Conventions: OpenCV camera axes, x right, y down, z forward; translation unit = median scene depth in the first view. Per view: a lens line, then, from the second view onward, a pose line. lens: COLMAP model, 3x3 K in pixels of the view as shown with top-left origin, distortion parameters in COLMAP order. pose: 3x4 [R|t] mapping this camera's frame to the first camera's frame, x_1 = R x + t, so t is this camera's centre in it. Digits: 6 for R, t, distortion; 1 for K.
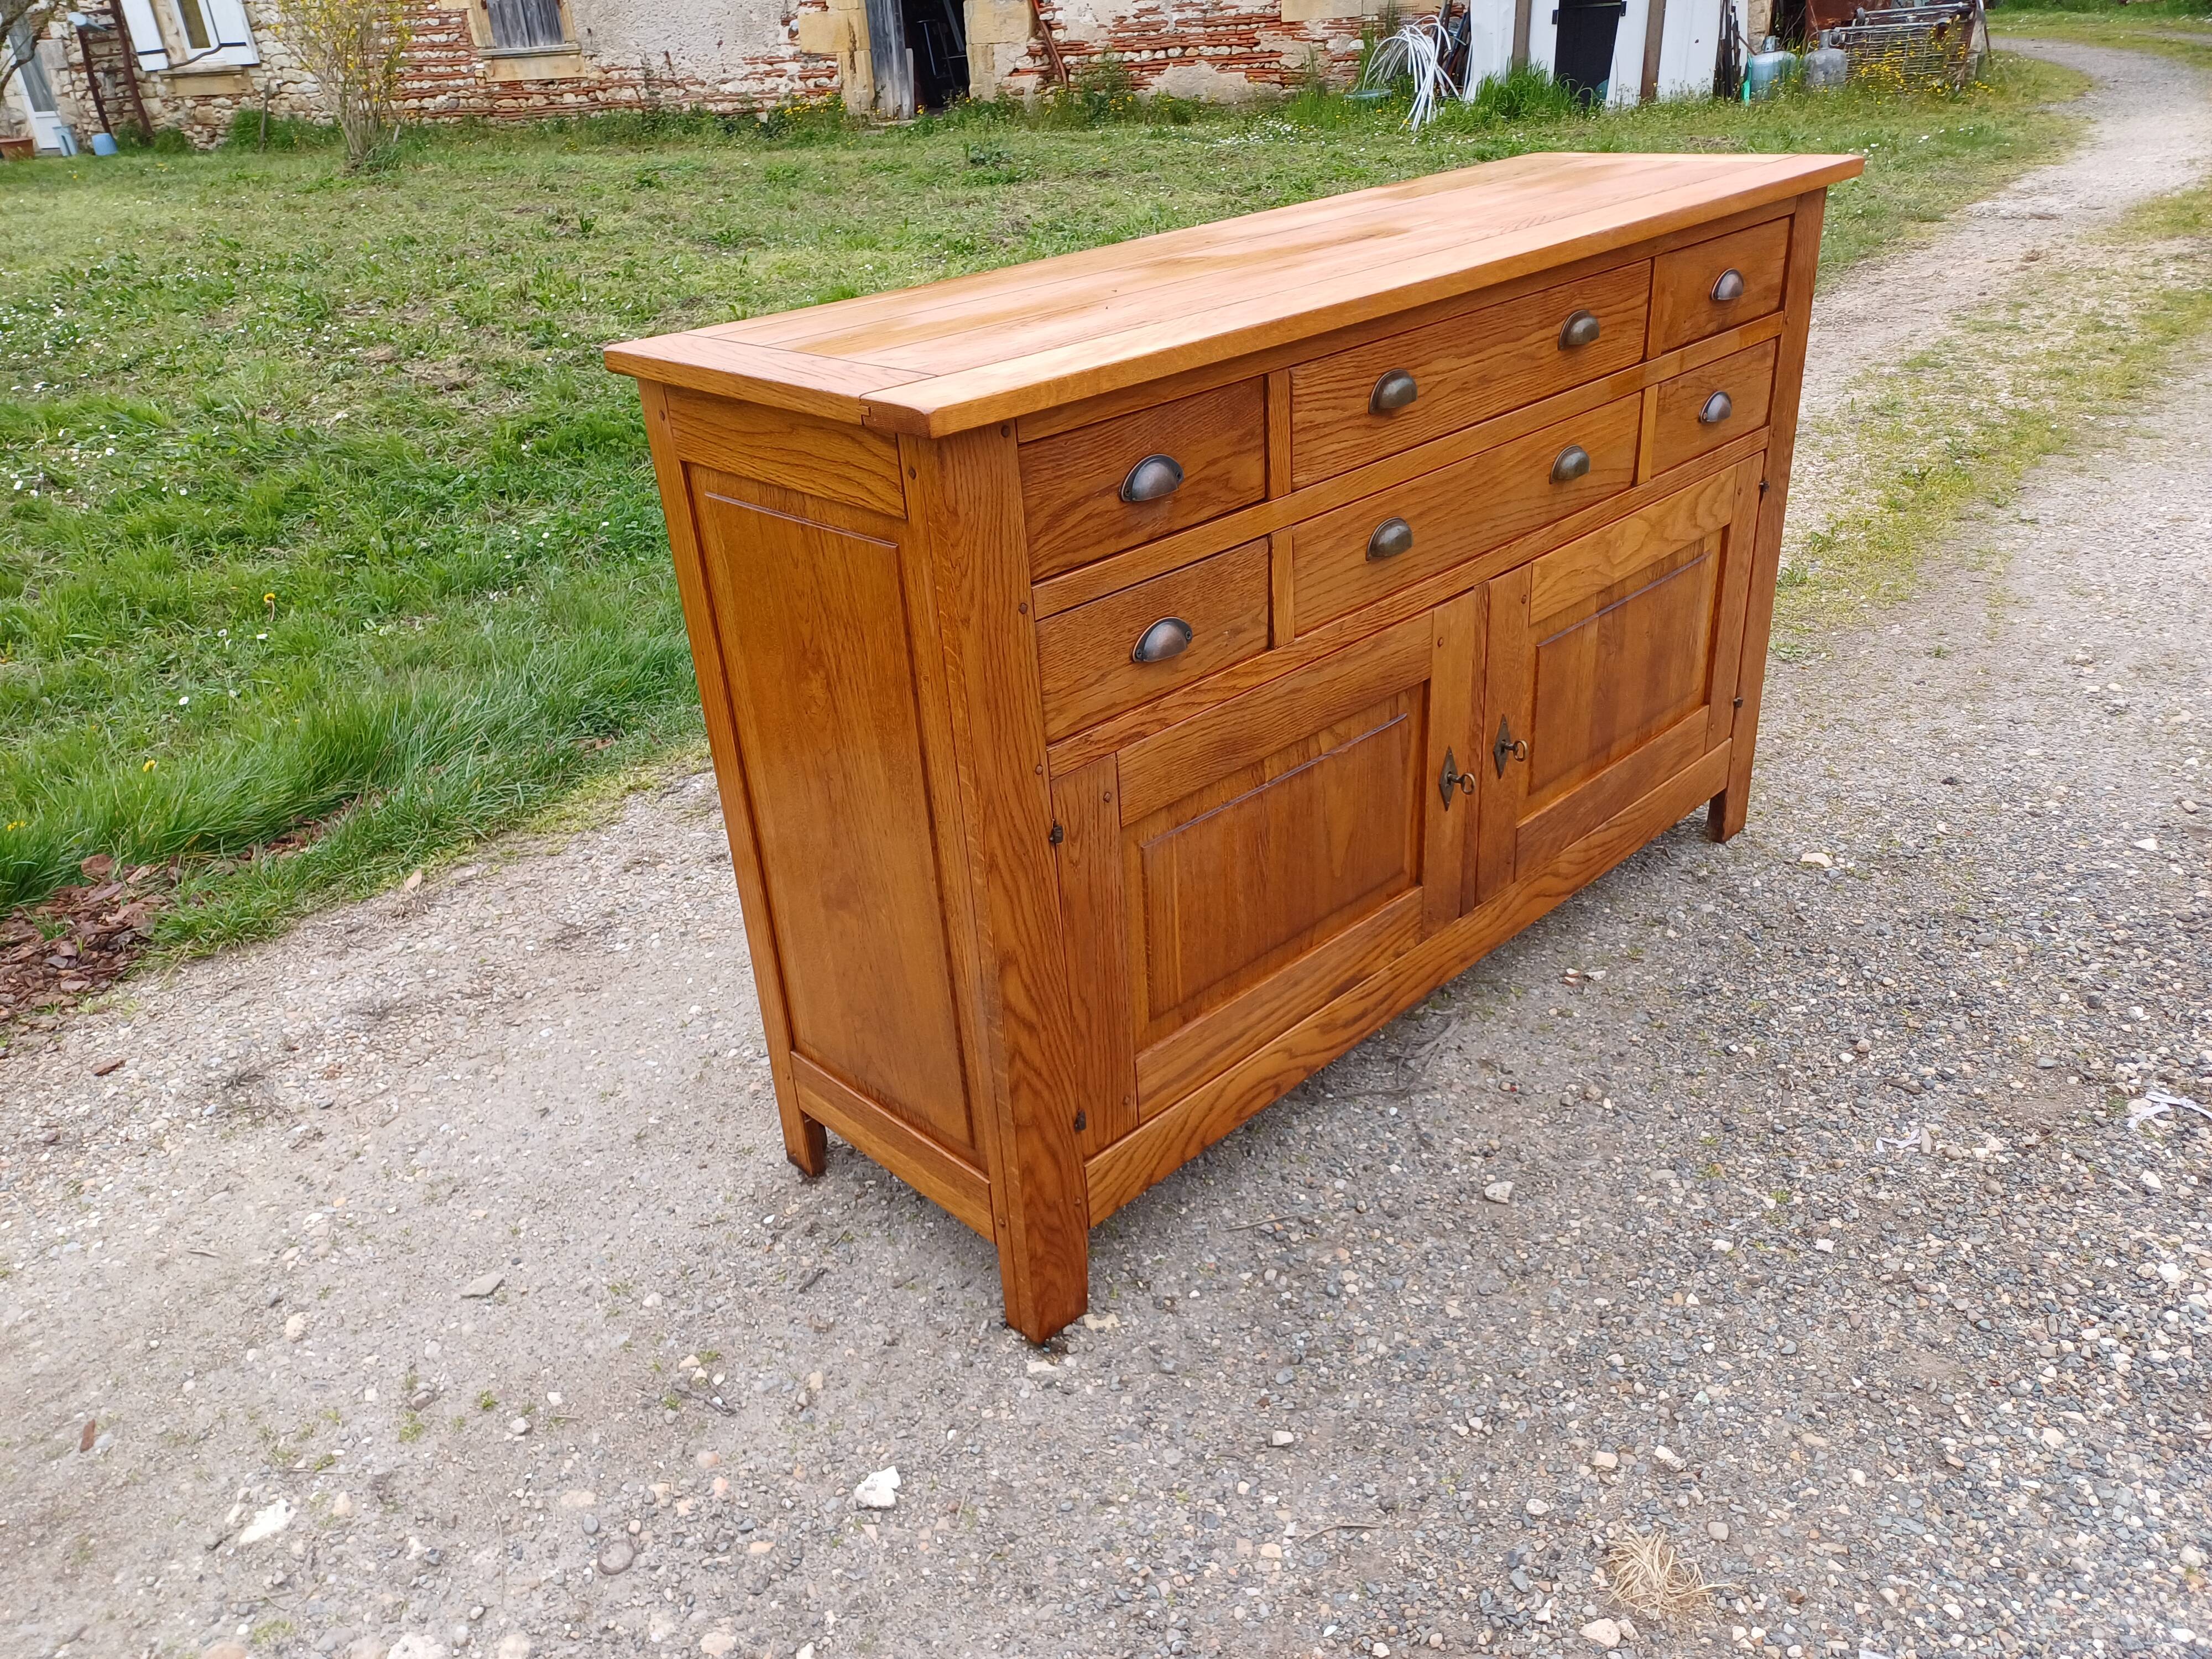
lens RADIAL K [[1644.7, 0, 1058.9], [0, 1644.7, 802.4], [0, 0, 1]] dist [0.067679, -0.061453]
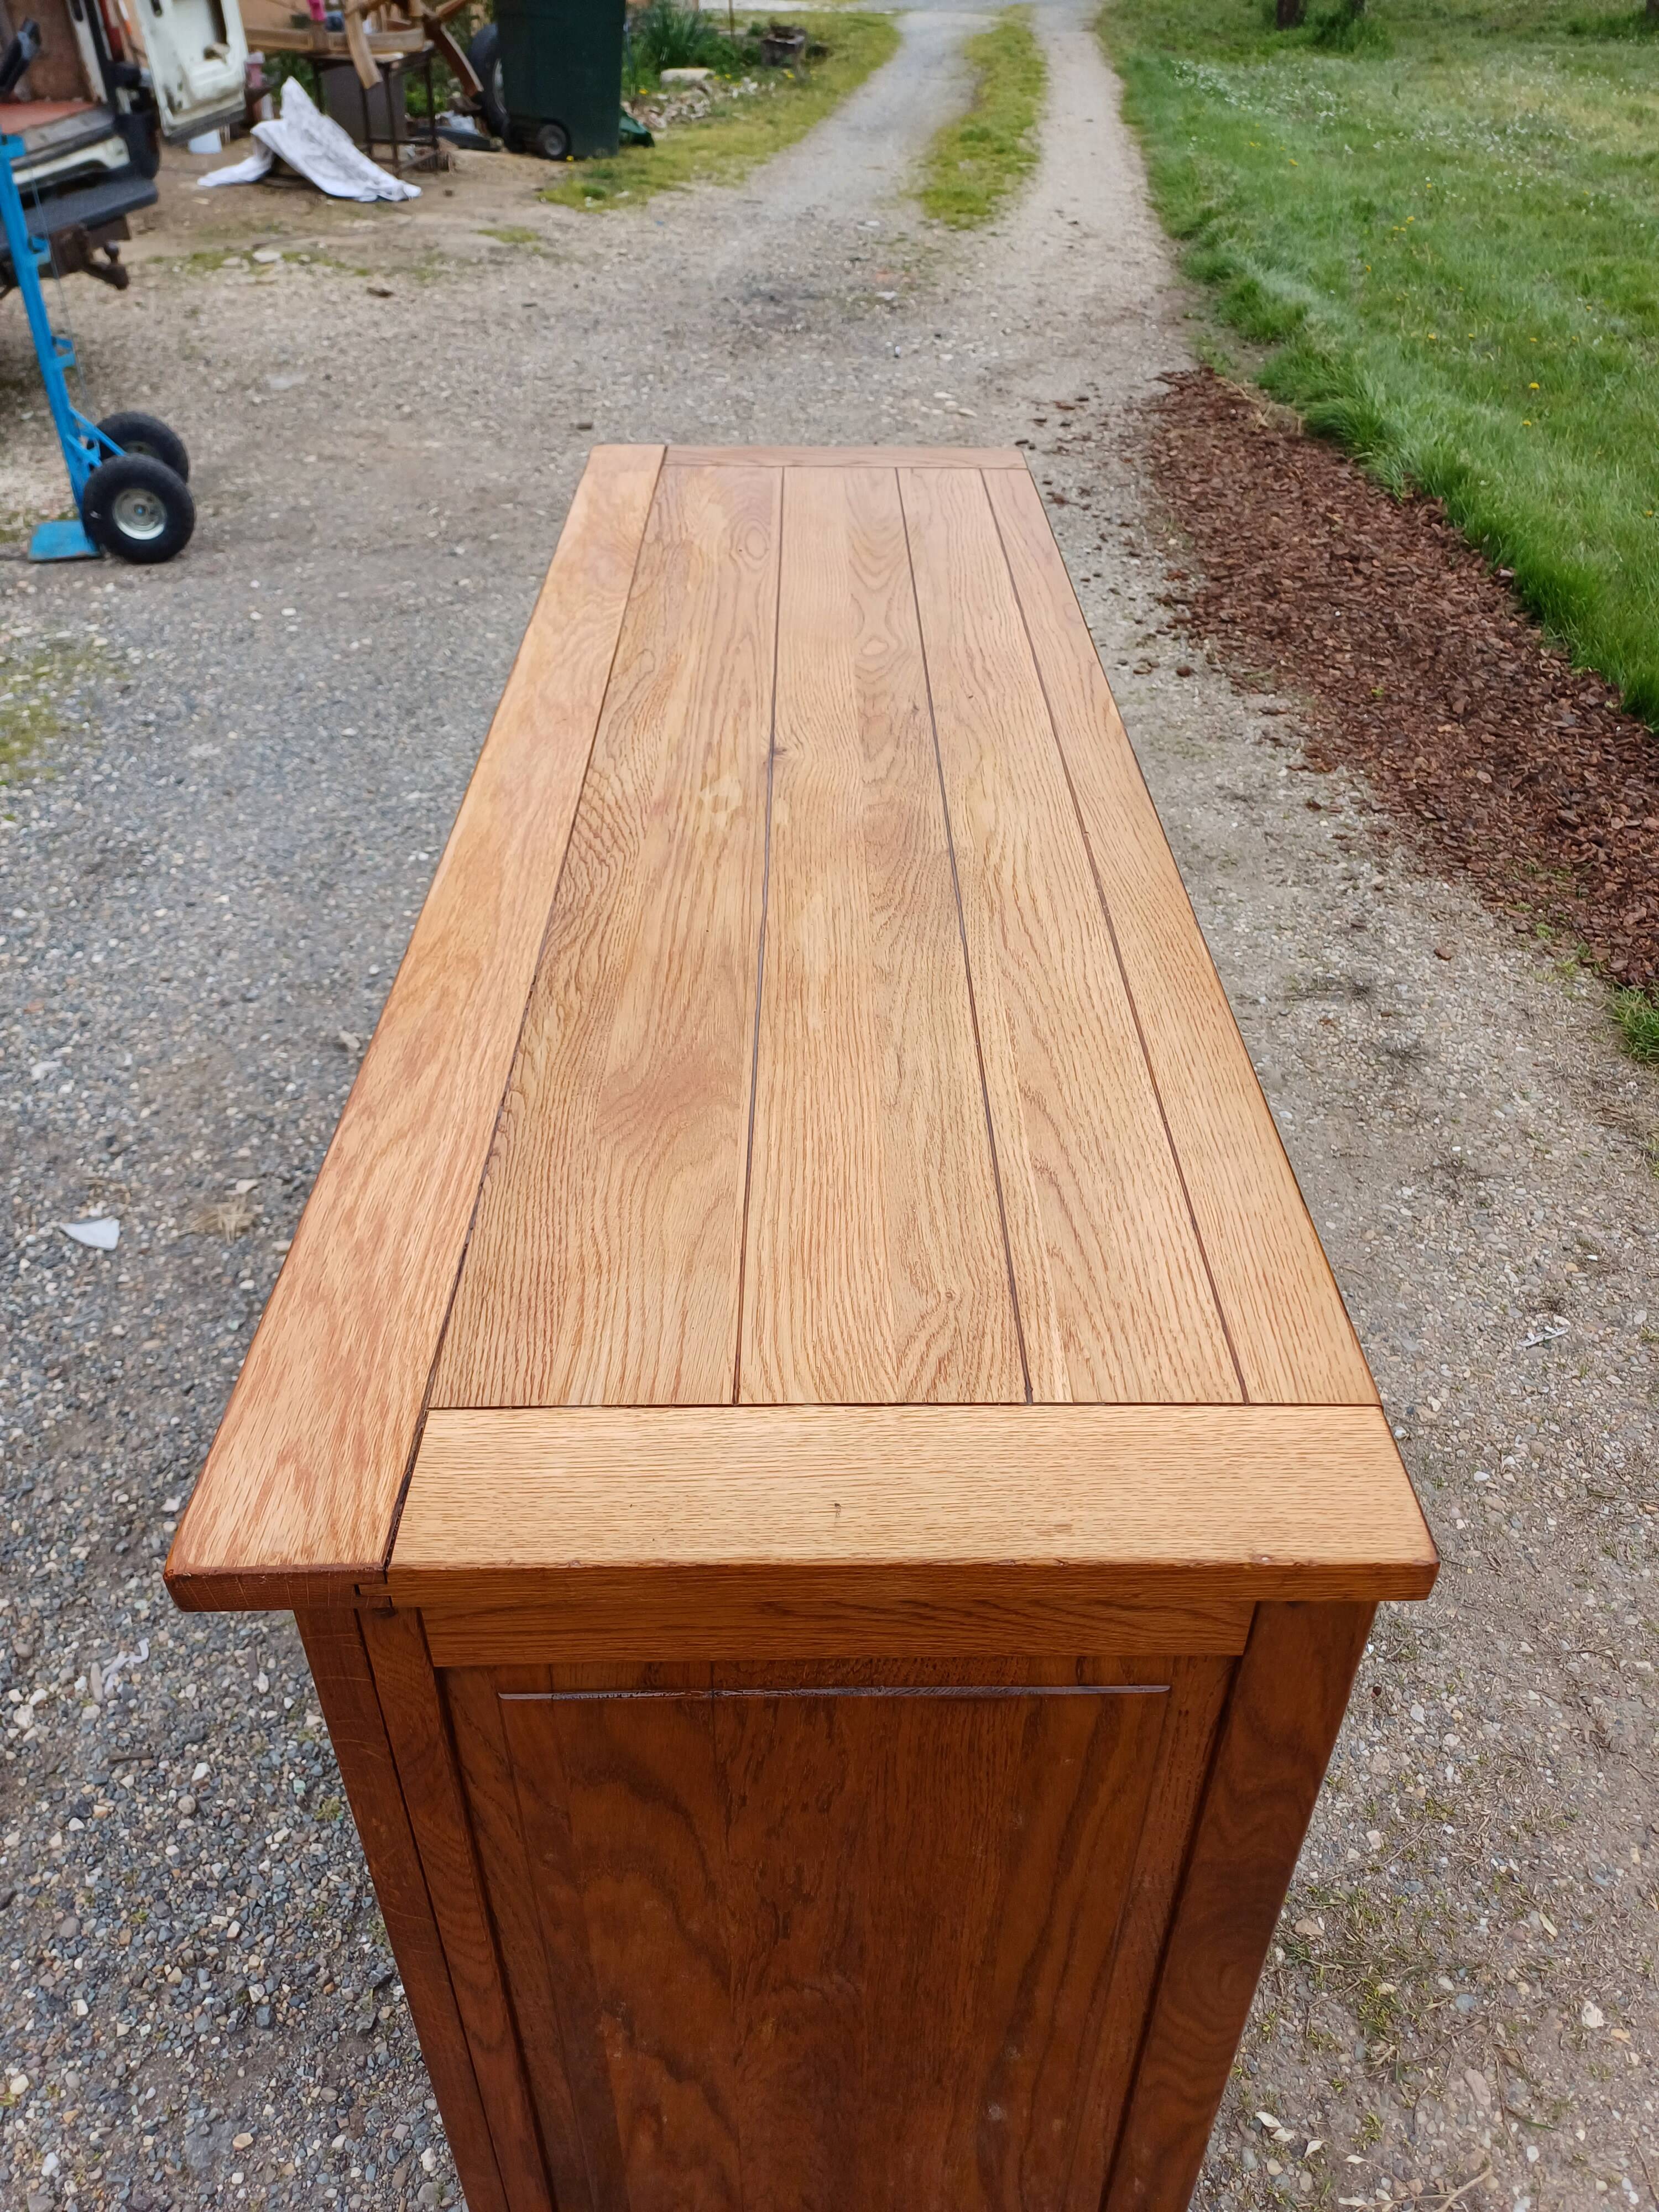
lens RADIAL K [[1657.4, 0, 847.5], [0, 1657.4, 1105.2], [0, 0, 1]] dist [0.035747, -0.024010]
pose [[-0.667821, 0.487611, -0.562362, 0.467584], [-0.295448, 0.519809, 0.801567, -0.617447], [0.683173, 0.701452, -0.203075, 0.959067]]
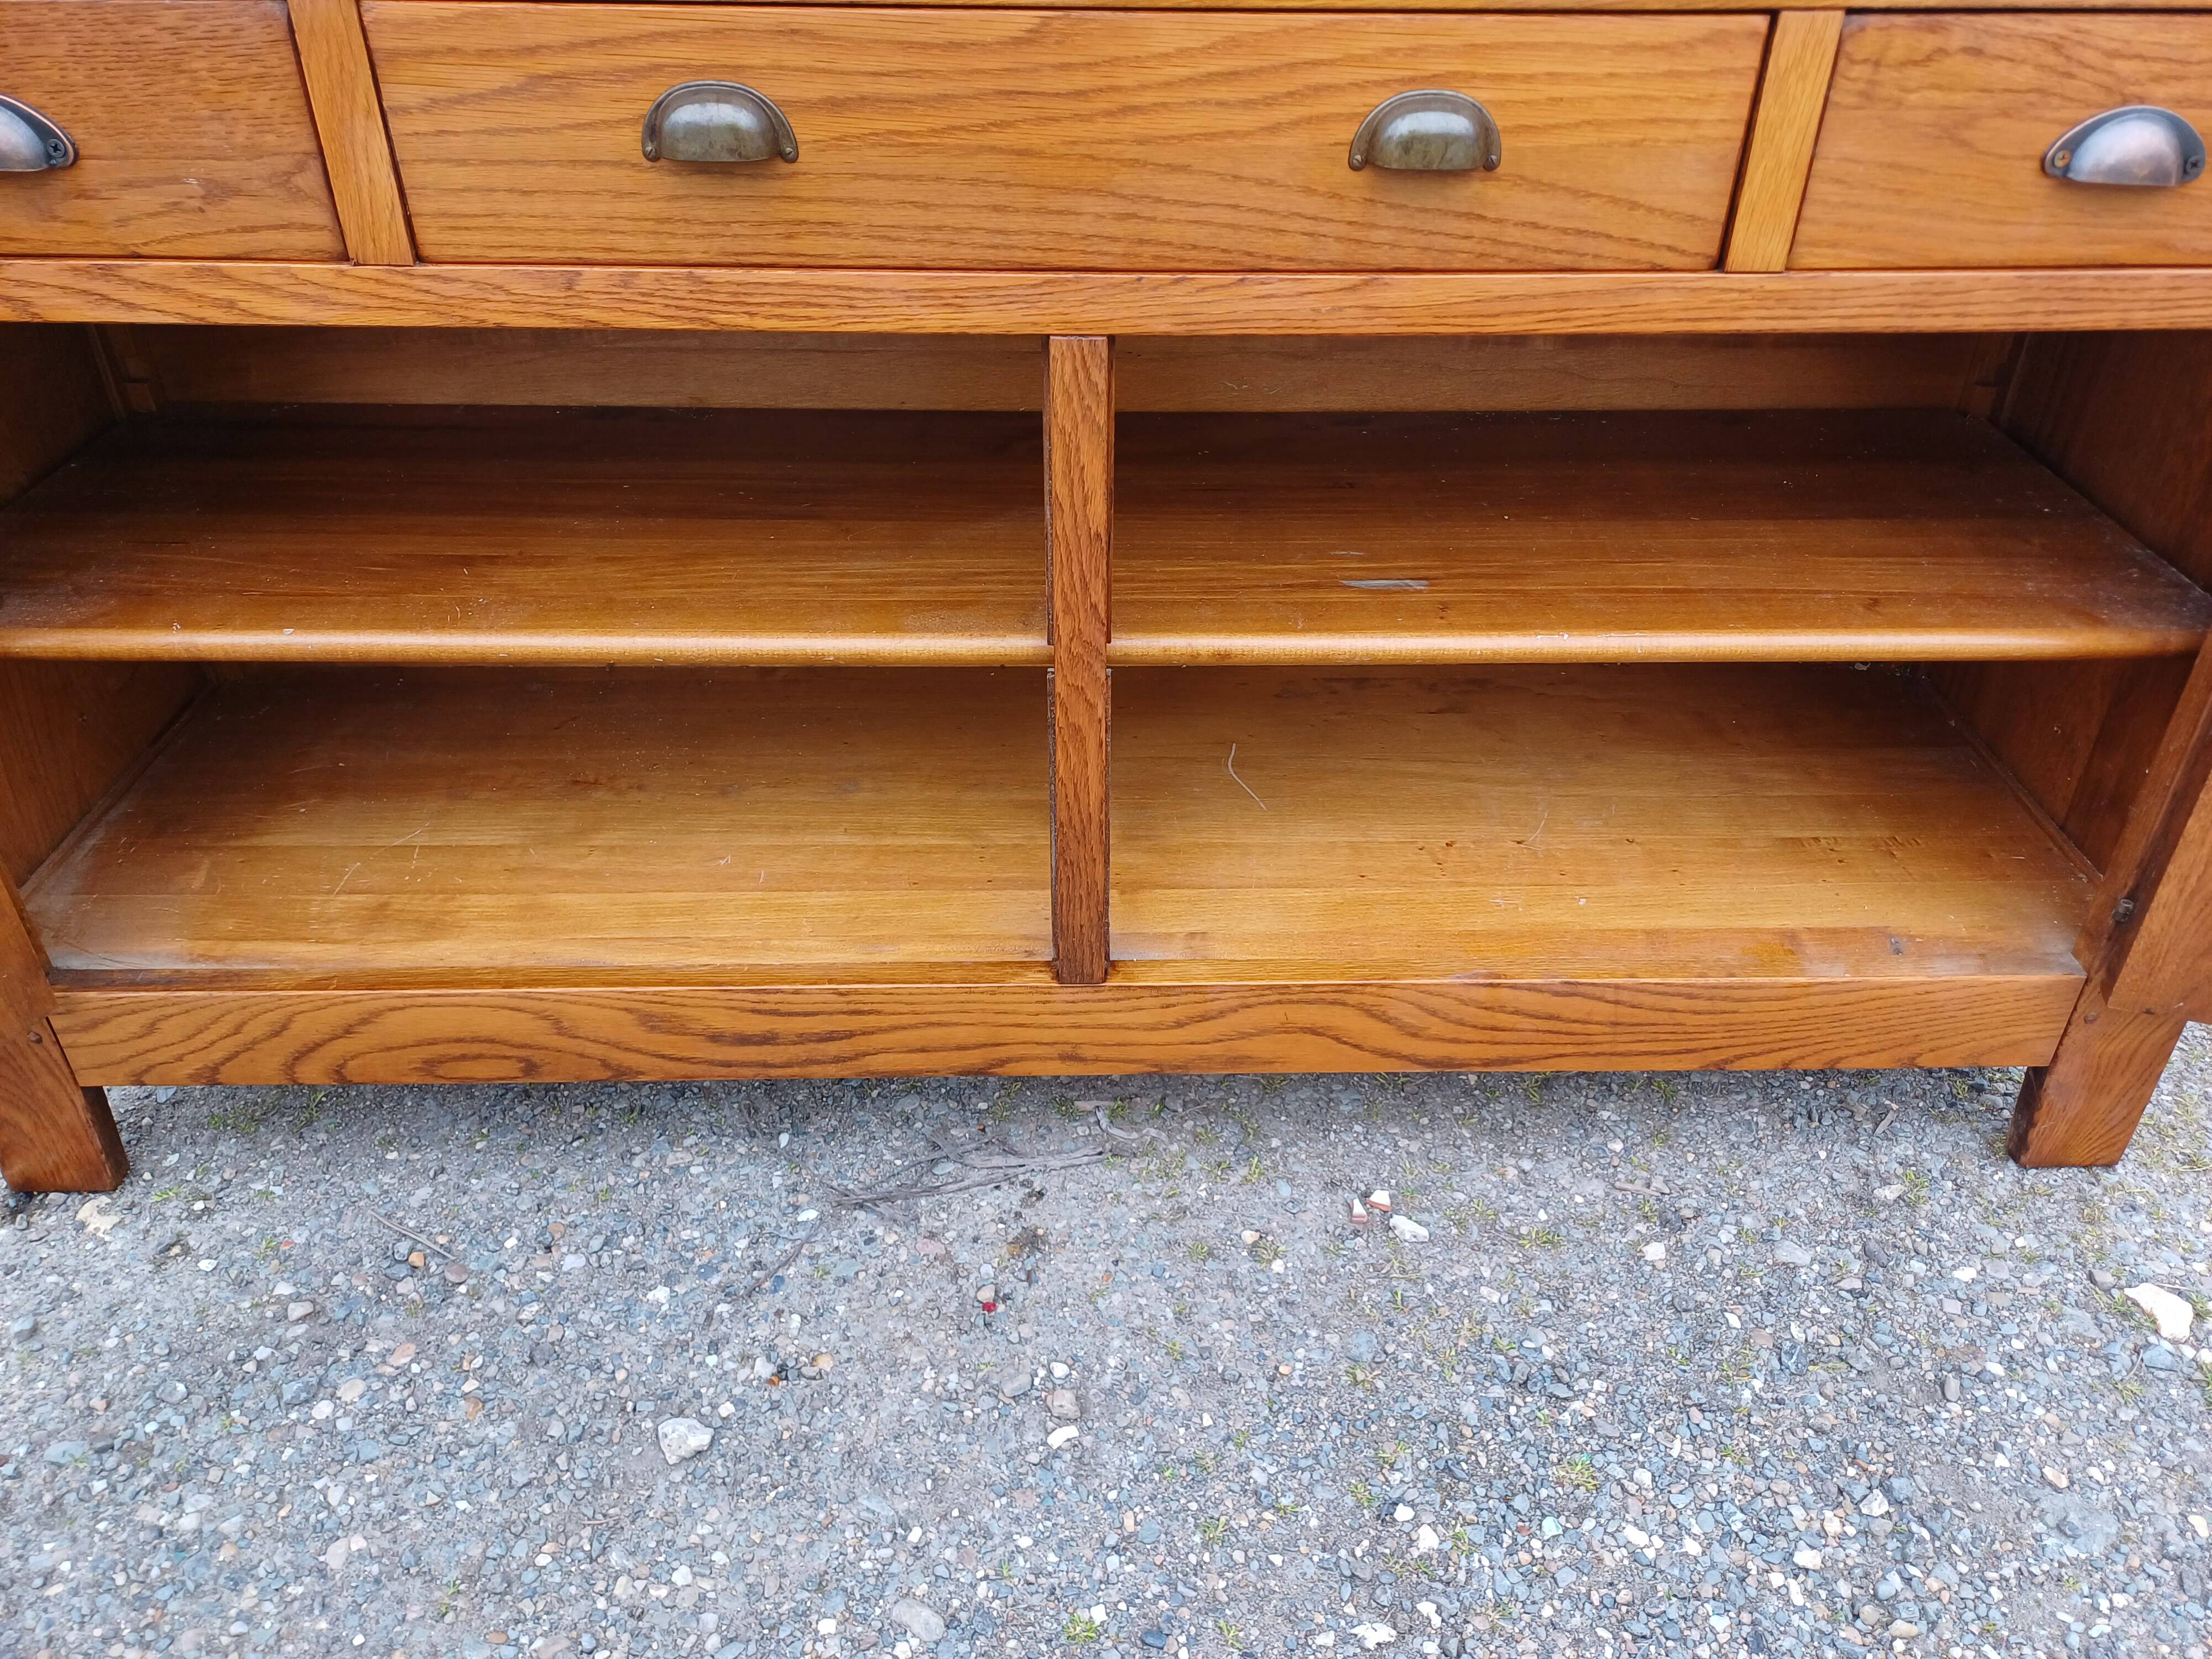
lens RADIAL K [[1650.7, 0, 1119.0], [0, 1650.7, 802.2], [0, 0, 1]] dist [0.027658, -0.011410]
pose [[0.743559, 0.434119, -0.508587, 0.421788], [-0.349223, 0.900740, 0.258285, -0.105880], [0.570231, -0.014440, 0.821358, 0.487072]]
